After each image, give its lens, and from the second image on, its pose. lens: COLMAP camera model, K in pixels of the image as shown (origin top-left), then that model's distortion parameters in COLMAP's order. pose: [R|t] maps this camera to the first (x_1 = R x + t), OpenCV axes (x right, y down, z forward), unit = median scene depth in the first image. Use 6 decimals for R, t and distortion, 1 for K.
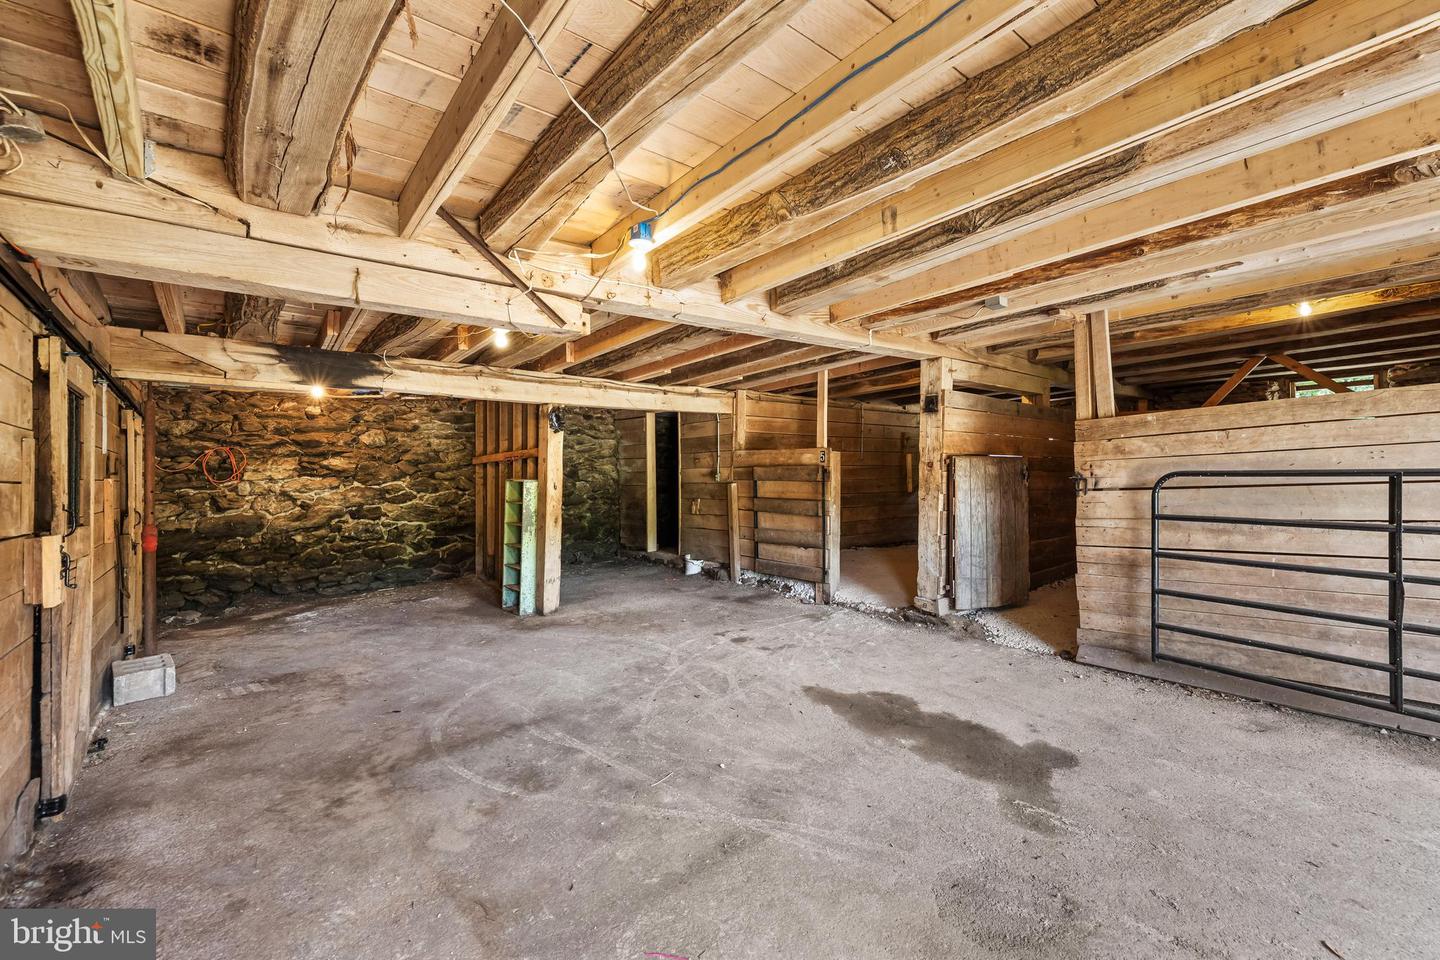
lens RADIAL K [[636.8, 0, 715.1], [0, 636.8, 479.2], [0, 0, 1]] dist [0.002465, 0.000936]
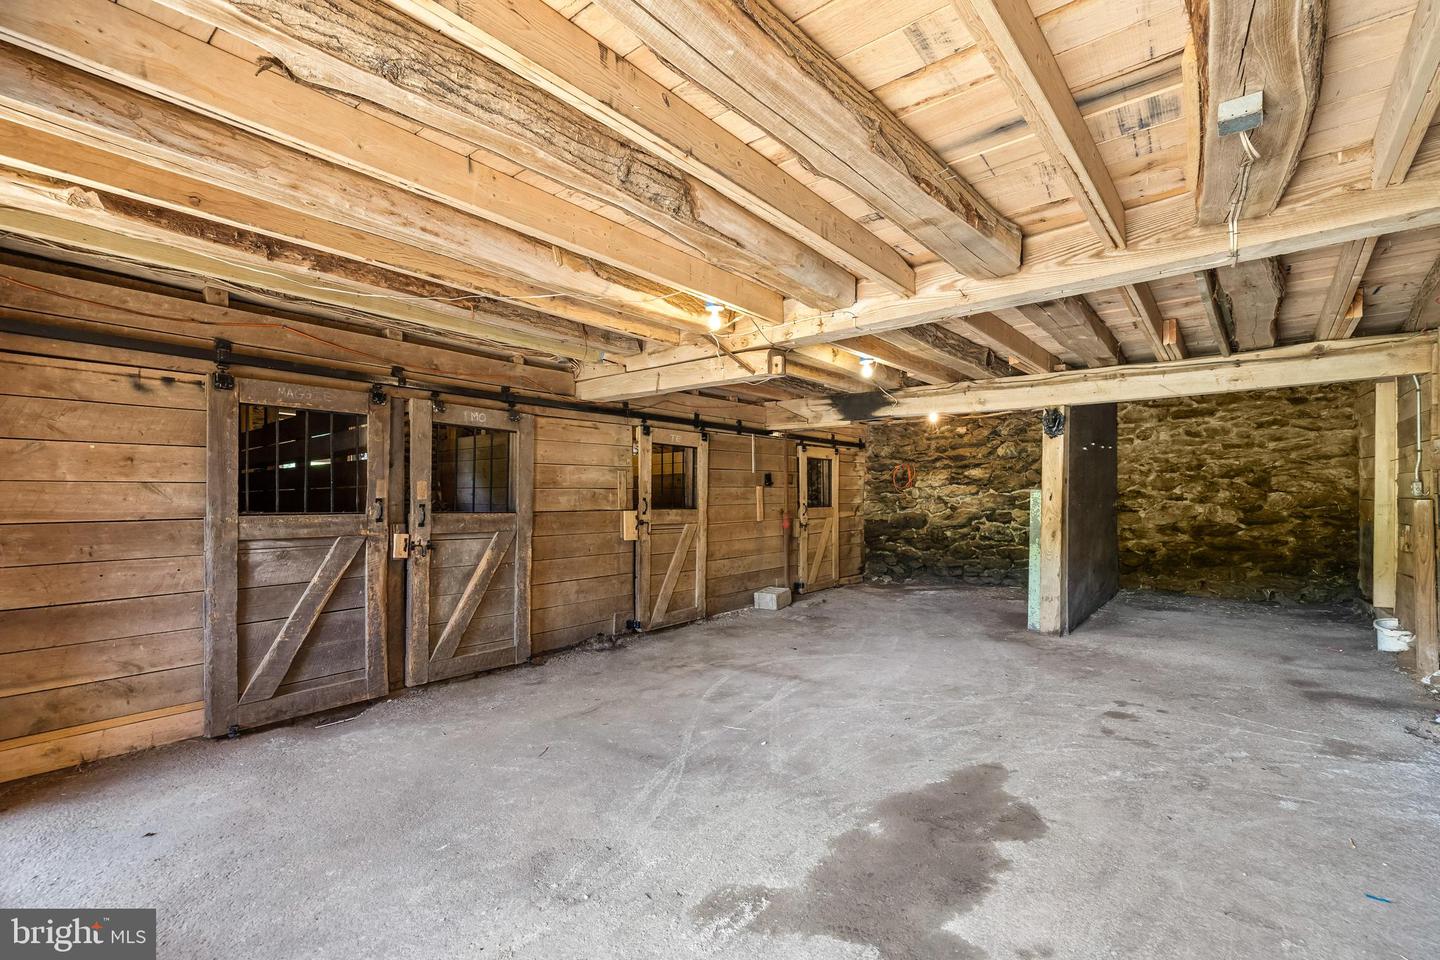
lens RADIAL K [[636.8, 0, 715.1], [0, 636.8, 479.2], [0, 0, 1]] dist [0.002465, 0.000936]
pose [[0.179687, -0.005342, -0.983709, 0.689954], [-0.004857, 0.999968, -0.006317, -0.005978], [0.983712, 0.005913, 0.179655, 0.441601]]
